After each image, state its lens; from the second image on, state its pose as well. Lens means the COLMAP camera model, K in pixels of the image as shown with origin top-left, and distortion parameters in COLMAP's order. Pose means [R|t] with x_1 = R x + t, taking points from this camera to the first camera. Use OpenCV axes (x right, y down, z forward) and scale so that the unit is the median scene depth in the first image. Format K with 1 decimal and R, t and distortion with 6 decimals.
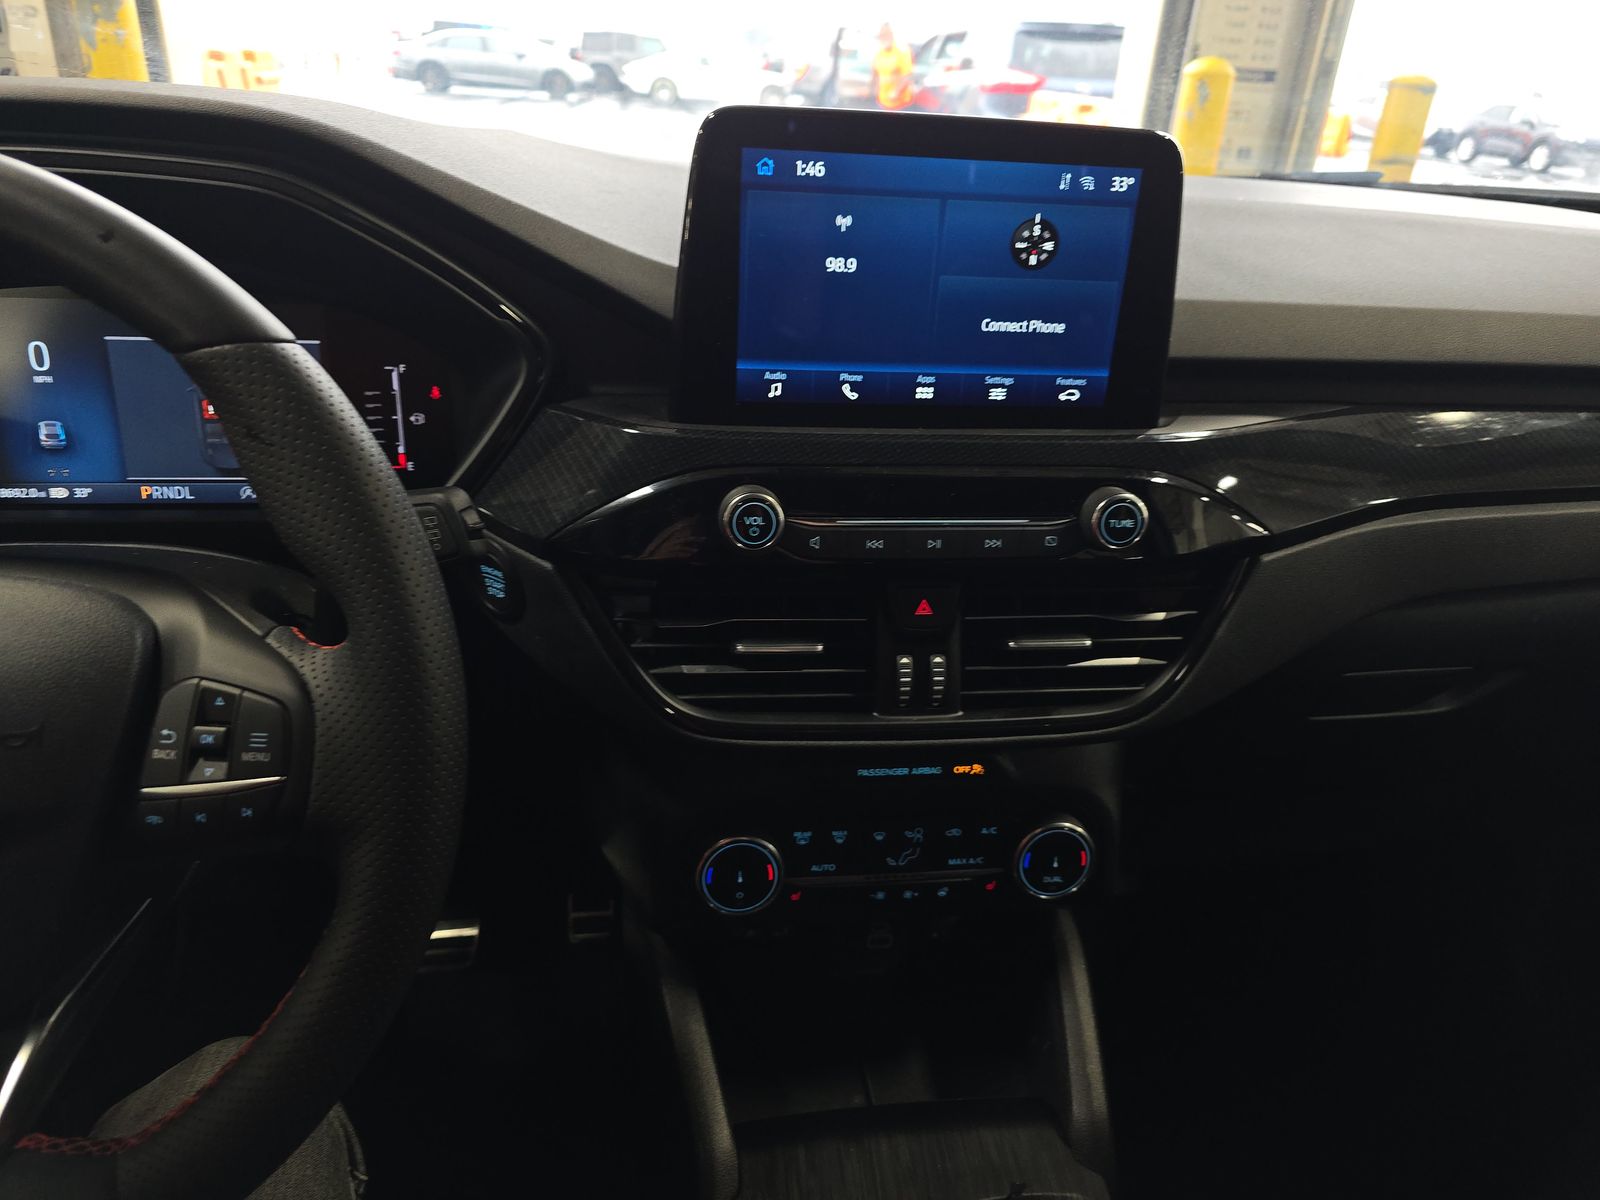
lens RADIAL K [[1064.7, 0, 799.8], [0, 1064.7, 603.2], [0, 0, 1]] dist [0.036903, -0.024916]
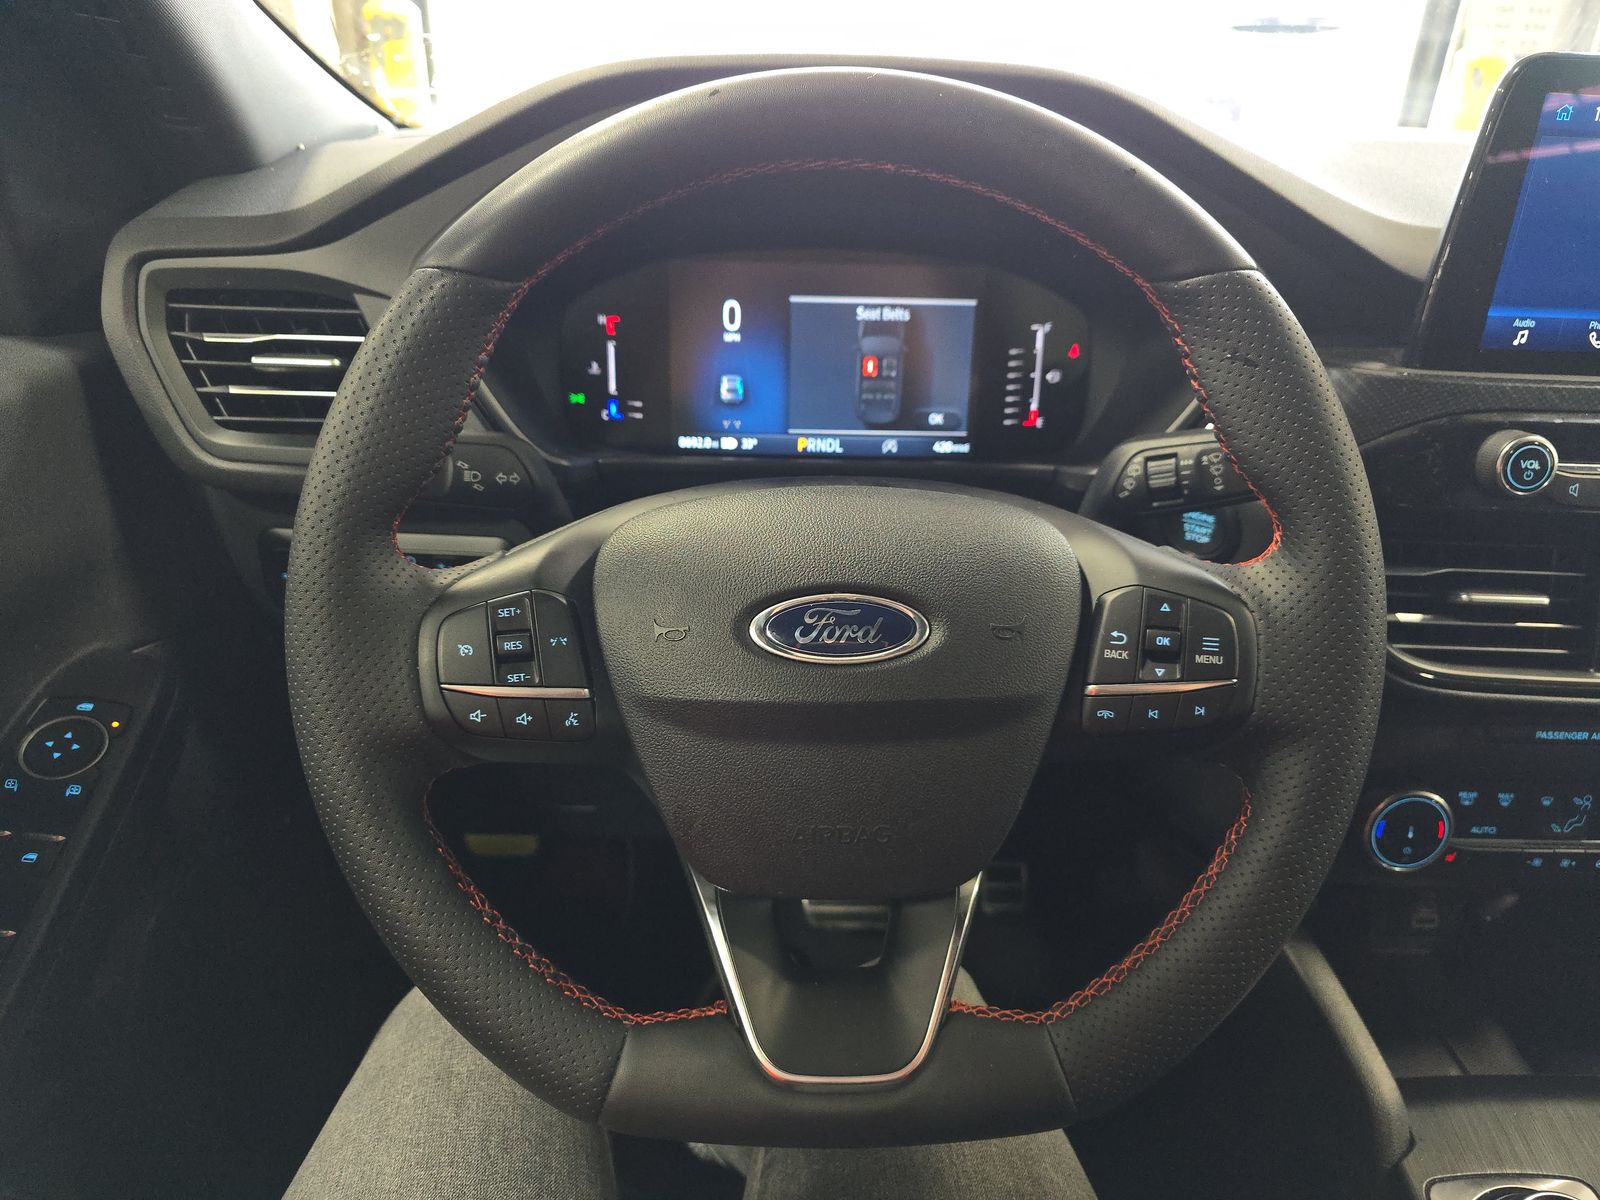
lens RADIAL K [[1064.7, 0, 796.4], [0, 1064.7, 613.2], [0, 0, 1]] dist [0.036903, -0.024916]
pose [[0.992310, 0.033074, -0.119278, -0.494119], [-0.033555, 0.999435, -0.002026, 0.070858], [0.119144, 0.006013, 0.992859, -0.064189]]
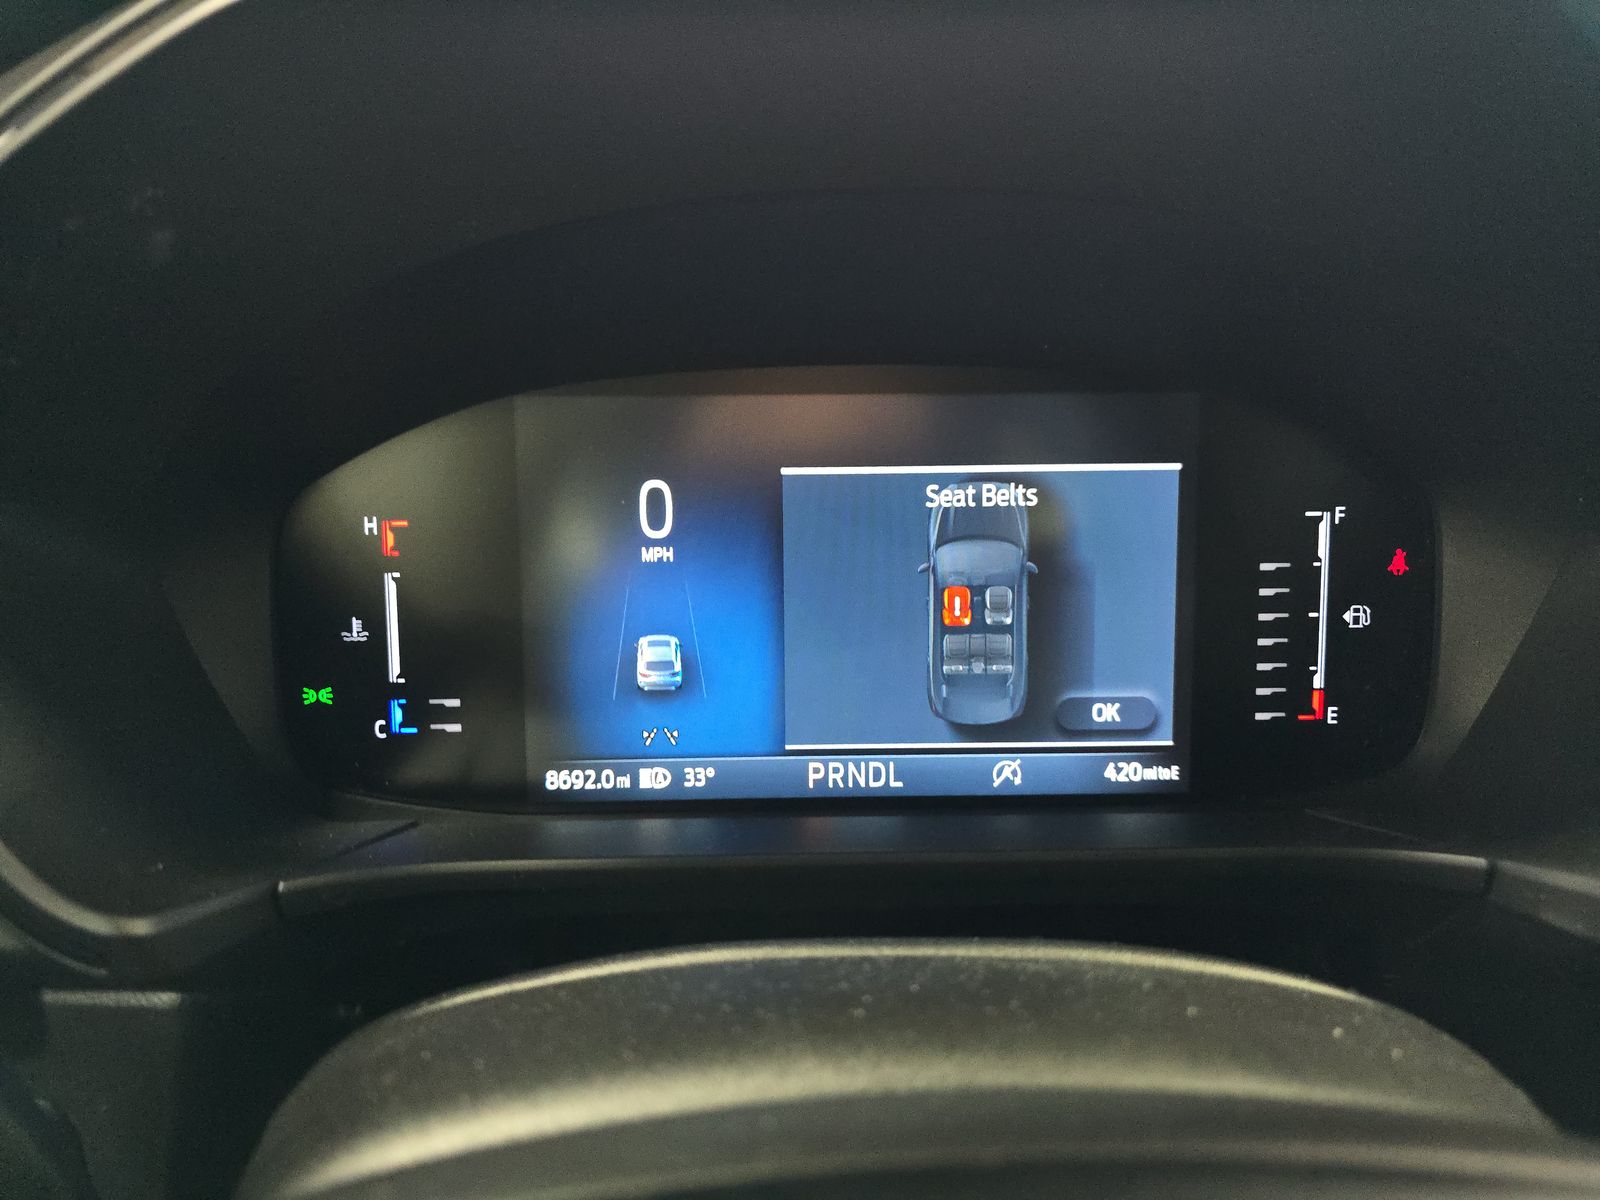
lens RADIAL K [[1064.7, 0, 786.3], [0, 1064.7, 598.8], [0, 0, 1]] dist [0.036903, -0.024916]
pose [[0.991613, -0.021817, -0.127390, -0.572700], [-0.004577, 0.979103, -0.203313, -0.084871], [0.129163, 0.202191, 0.970791, 0.520262]]
